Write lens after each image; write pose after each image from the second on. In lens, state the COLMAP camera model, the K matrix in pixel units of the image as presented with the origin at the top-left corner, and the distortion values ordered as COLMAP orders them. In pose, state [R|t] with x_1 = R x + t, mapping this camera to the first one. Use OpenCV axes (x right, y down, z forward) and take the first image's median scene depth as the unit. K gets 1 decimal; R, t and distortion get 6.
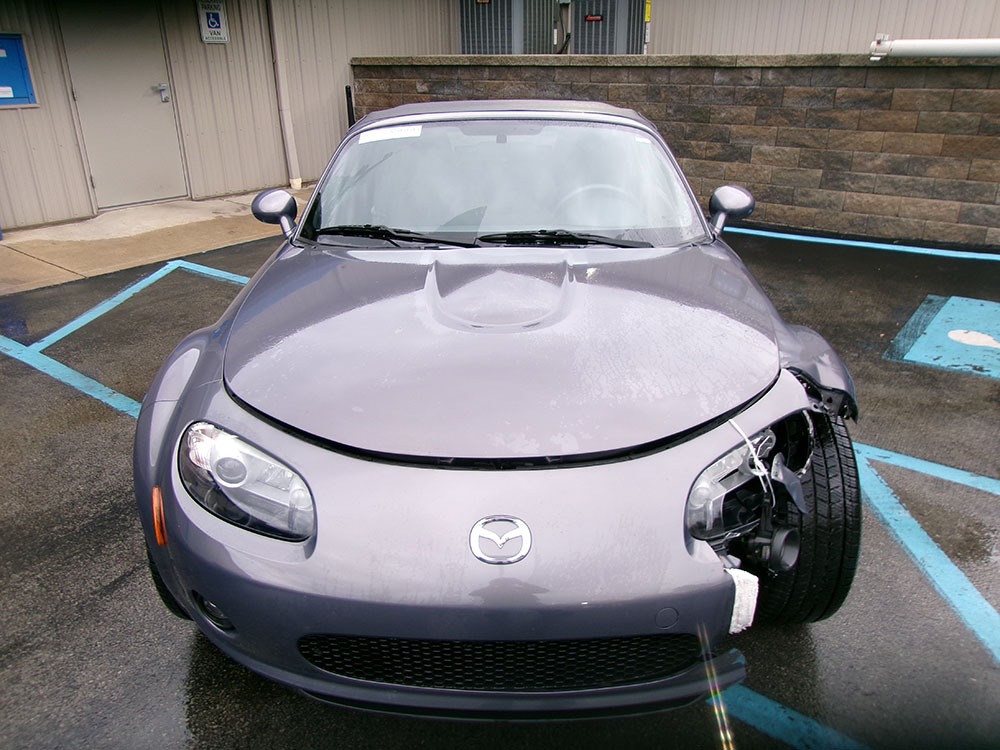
lens RADIAL K [[775.2, 0, 490.7], [0, 775.2, 375.7], [0, 0, 1]] dist [-0.019381, 0.048857]
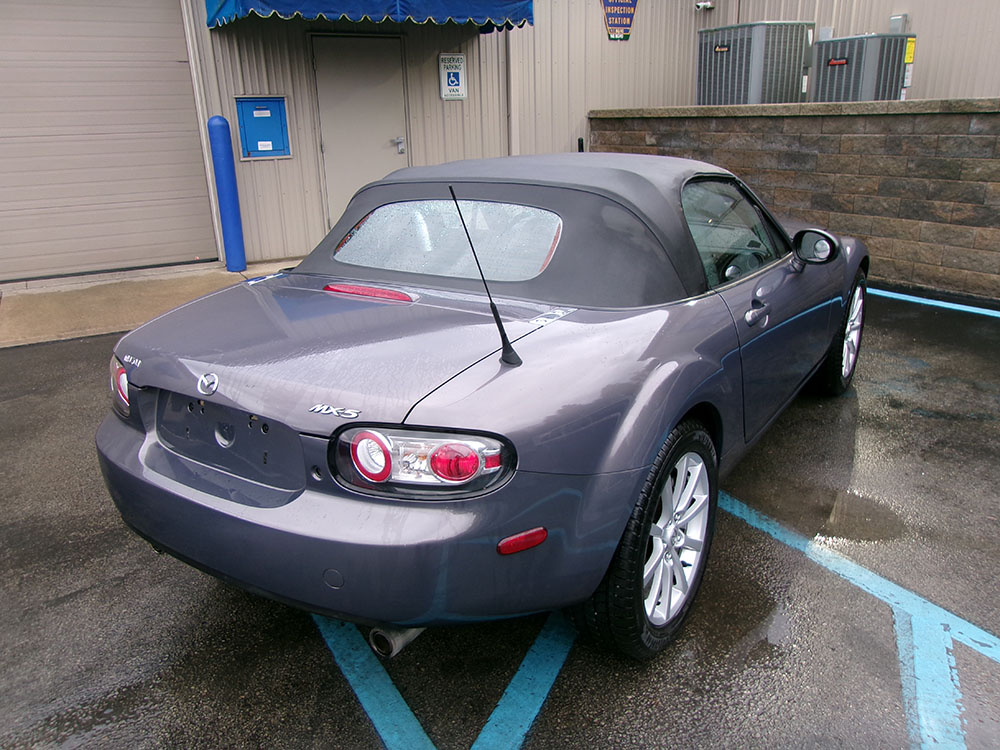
lens RADIAL K [[775.2, 0, 497.2], [0, 775.2, 376.2], [0, 0, 1]] dist [-0.019381, 0.048857]
pose [[0.925257, 0.107659, -0.363744, 0.151639], [-0.129469, 0.990928, -0.036040, -0.025713], [0.356564, 0.080440, 0.930801, 0.071160]]
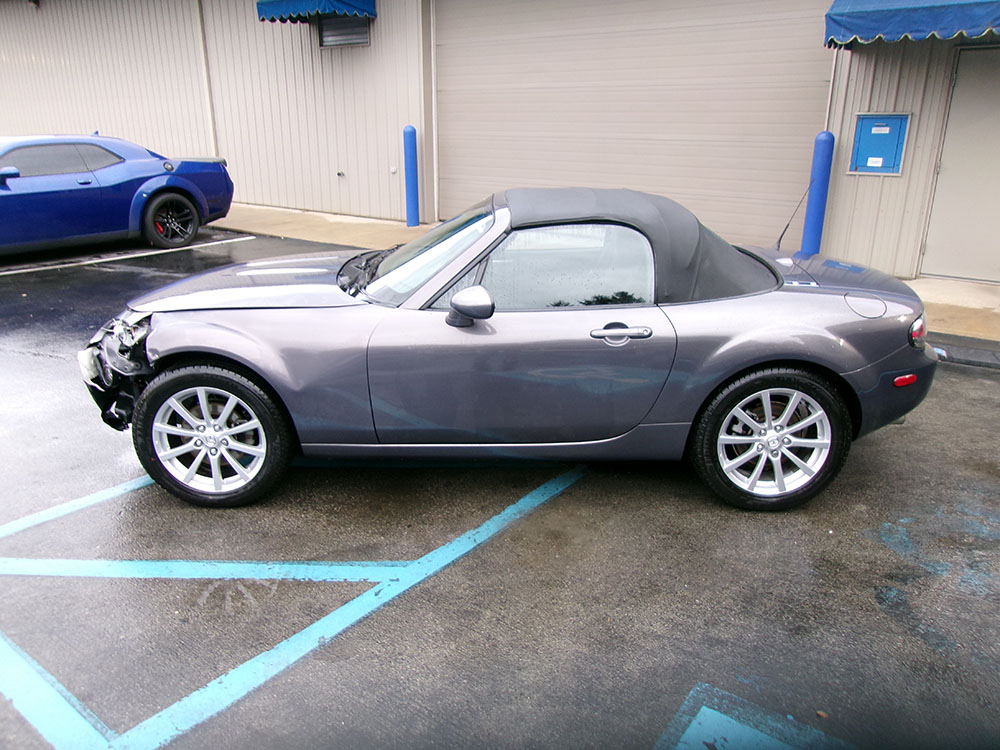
lens RADIAL K [[775.2, 0, 495.3], [0, 775.2, 379.3], [0, 0, 1]] dist [-0.019381, 0.048857]
pose [[-0.000596, 0.330230, -0.943900, 0.596501], [-0.386282, 0.870559, 0.304816, -0.207595], [0.922380, 0.364794, 0.127043, 0.424472]]
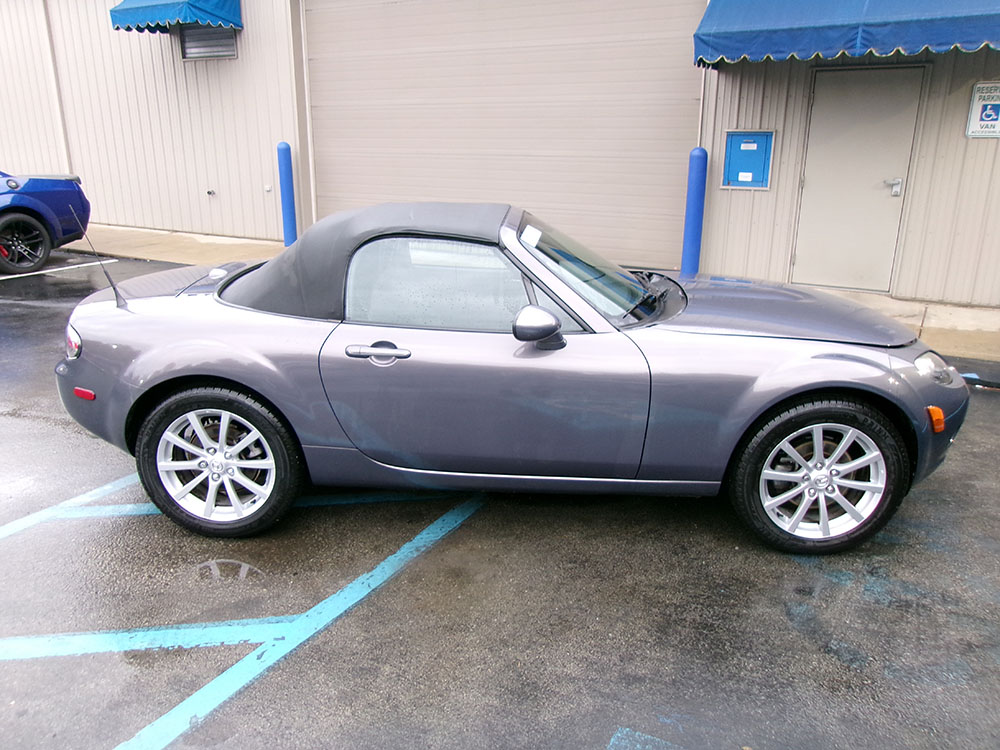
lens RADIAL K [[775.2, 0, 494.2], [0, 775.2, 380.5], [0, 0, 1]] dist [-0.019381, 0.048857]
pose [[0.146730, 0.307232, -0.940254, 0.563384], [-0.387324, 0.892488, 0.231181, -0.201562], [0.910193, 0.330262, 0.249954, 0.426980]]
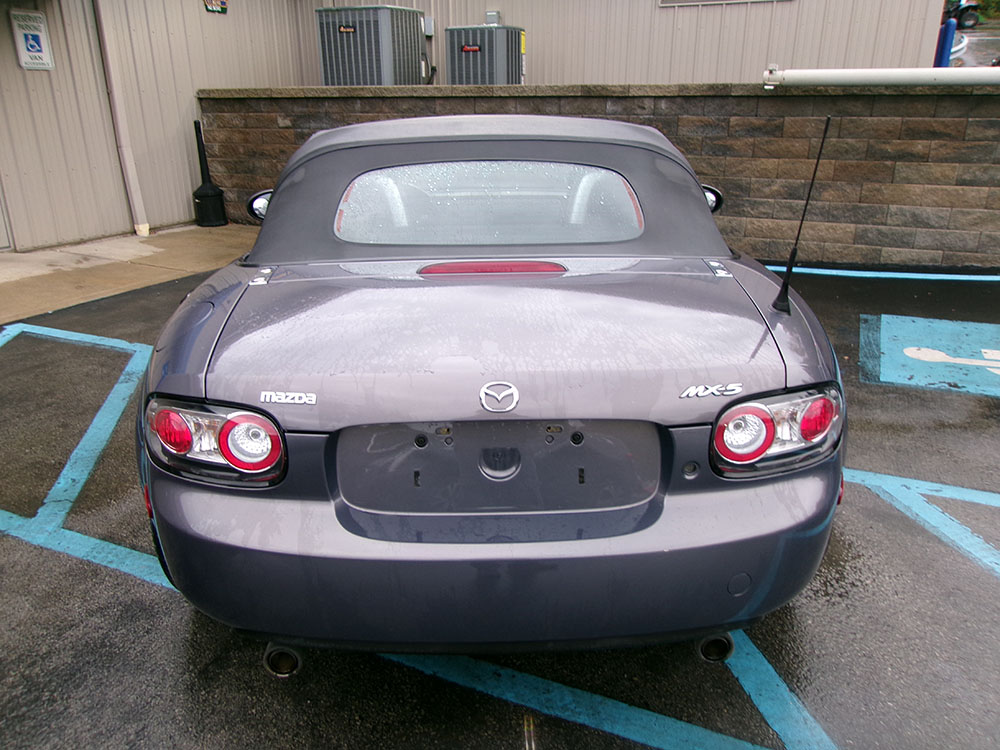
lens RADIAL K [[775.2, 0, 486.9], [0, 775.2, 374.4], [0, 0, 1]] dist [-0.019381, 0.048857]
pose [[0.974320, -0.072412, 0.213208, -0.092796], [0.083697, 0.995503, -0.044373, -0.016882], [-0.209036, 0.061078, 0.975999, 0.093625]]
